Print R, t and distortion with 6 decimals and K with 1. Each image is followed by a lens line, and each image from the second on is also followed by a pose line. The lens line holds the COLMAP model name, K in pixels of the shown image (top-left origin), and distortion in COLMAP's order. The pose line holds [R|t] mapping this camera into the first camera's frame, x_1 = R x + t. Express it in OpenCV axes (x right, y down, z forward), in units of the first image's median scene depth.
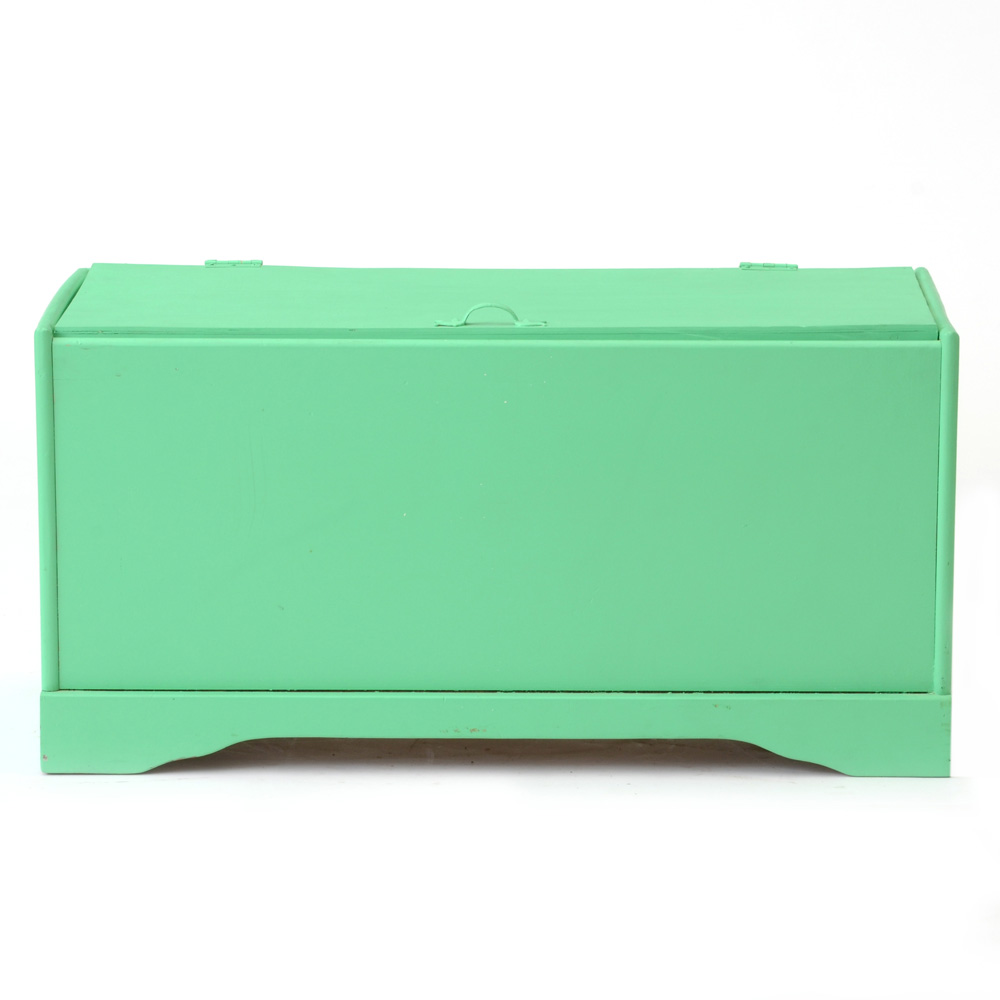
lens RADIAL K [[5301.9, 0, 502.2], [0, 5301.9, 502.0], [0, 0, 1]] dist [0.365449, 0.000000]
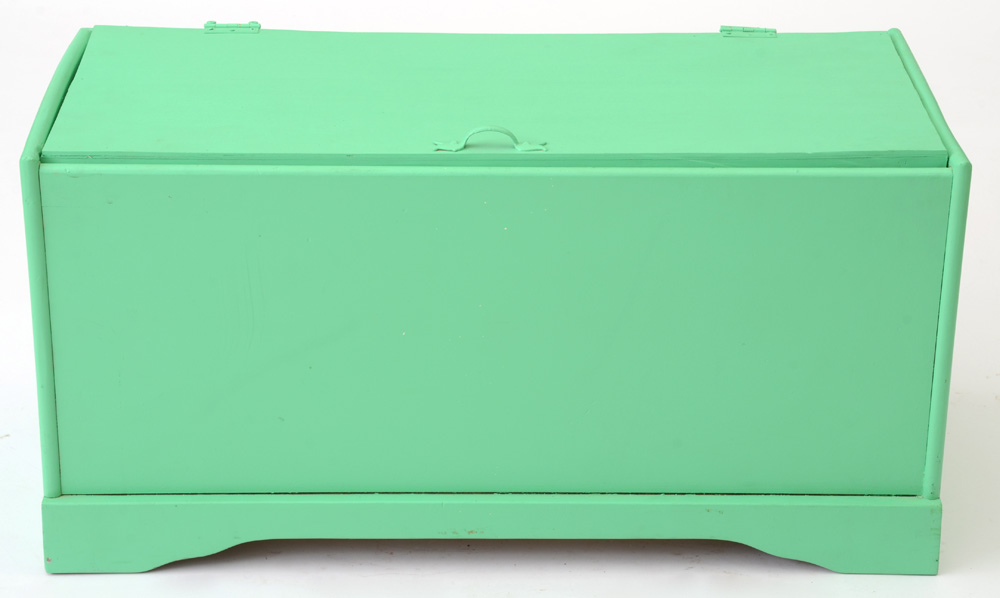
lens RADIAL K [[2560.9, 0, 491.7], [0, 2560.9, 292.5], [0, 0, 1]] dist [0.388163, 0.000000]
pose [[0.999560, -0.003142, 0.029481, -0.015979], [-0.003378, 0.975824, 0.218531, -0.110838], [-0.029454, -0.218534, 0.975385, 0.526610]]
